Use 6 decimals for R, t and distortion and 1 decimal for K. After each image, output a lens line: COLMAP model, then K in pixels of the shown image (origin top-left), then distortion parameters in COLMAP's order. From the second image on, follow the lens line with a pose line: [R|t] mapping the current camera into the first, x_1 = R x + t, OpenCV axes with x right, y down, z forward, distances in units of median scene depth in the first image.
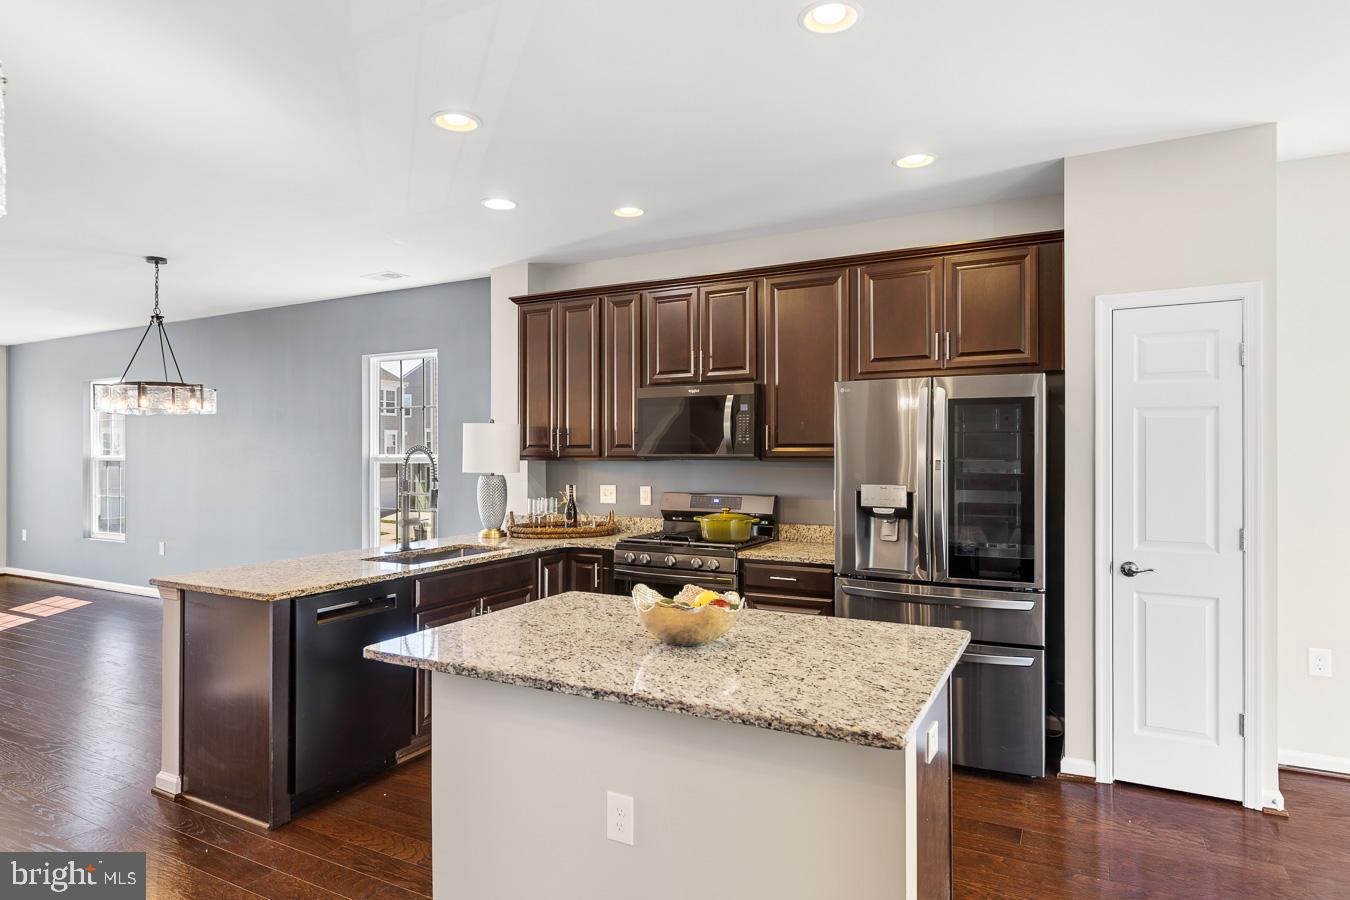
lens RADIAL K [[775.9, 0, 673.8], [0, 775.9, 448.2], [0, 0, 1]] dist [-0.008969, -0.000874]
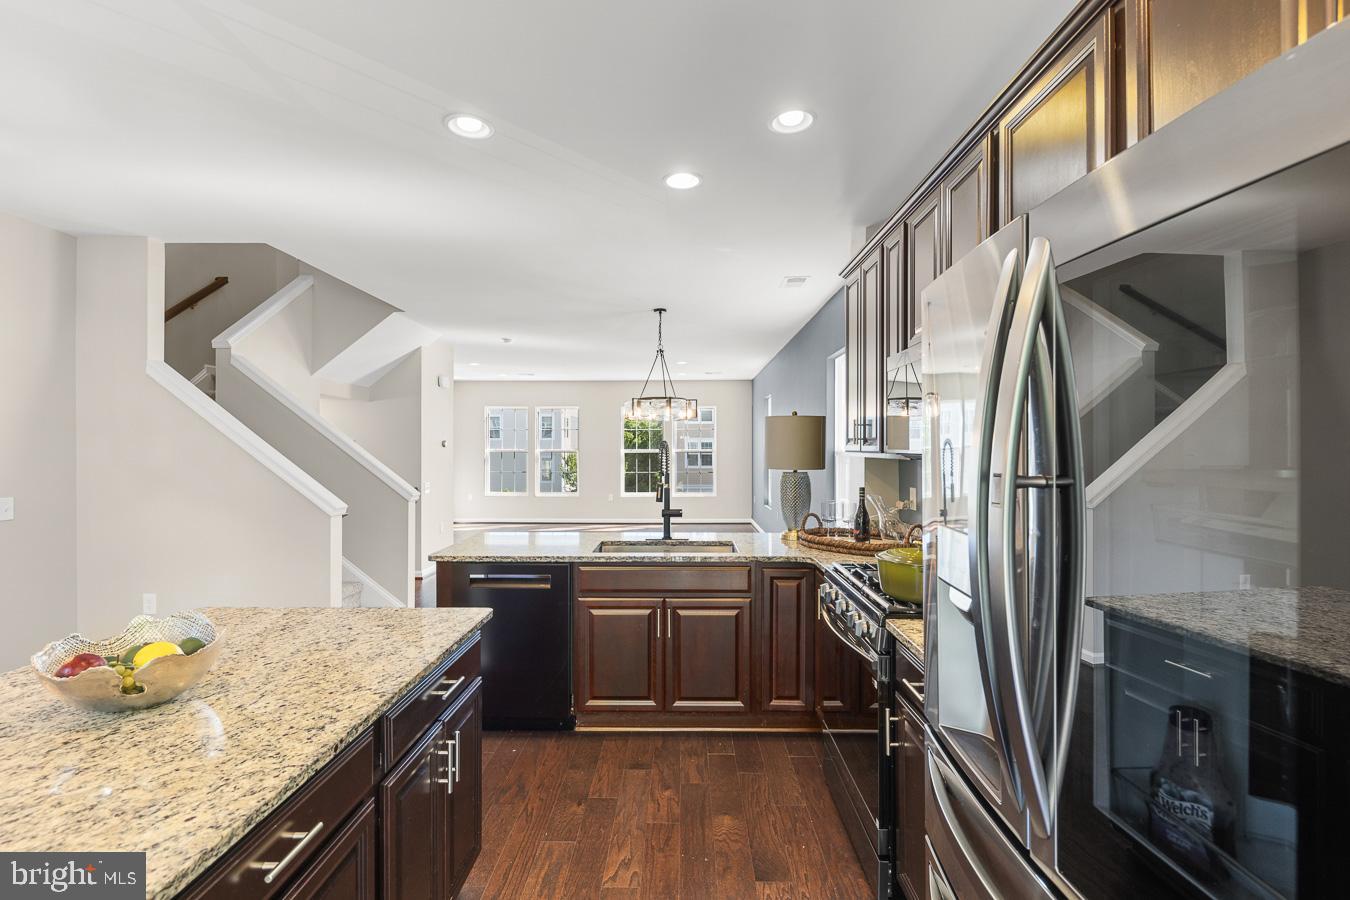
lens RADIAL K [[614.0, 0, 675.8], [0, 614.0, 450.5], [0, 0, 1]] dist [0.003681, 0.000268]
pose [[0.456084, 0.004873, -0.889923, 0.384249], [0.004916, 0.999956, 0.007995, 0.002815], [0.889923, -0.008021, 0.456040, 0.583936]]
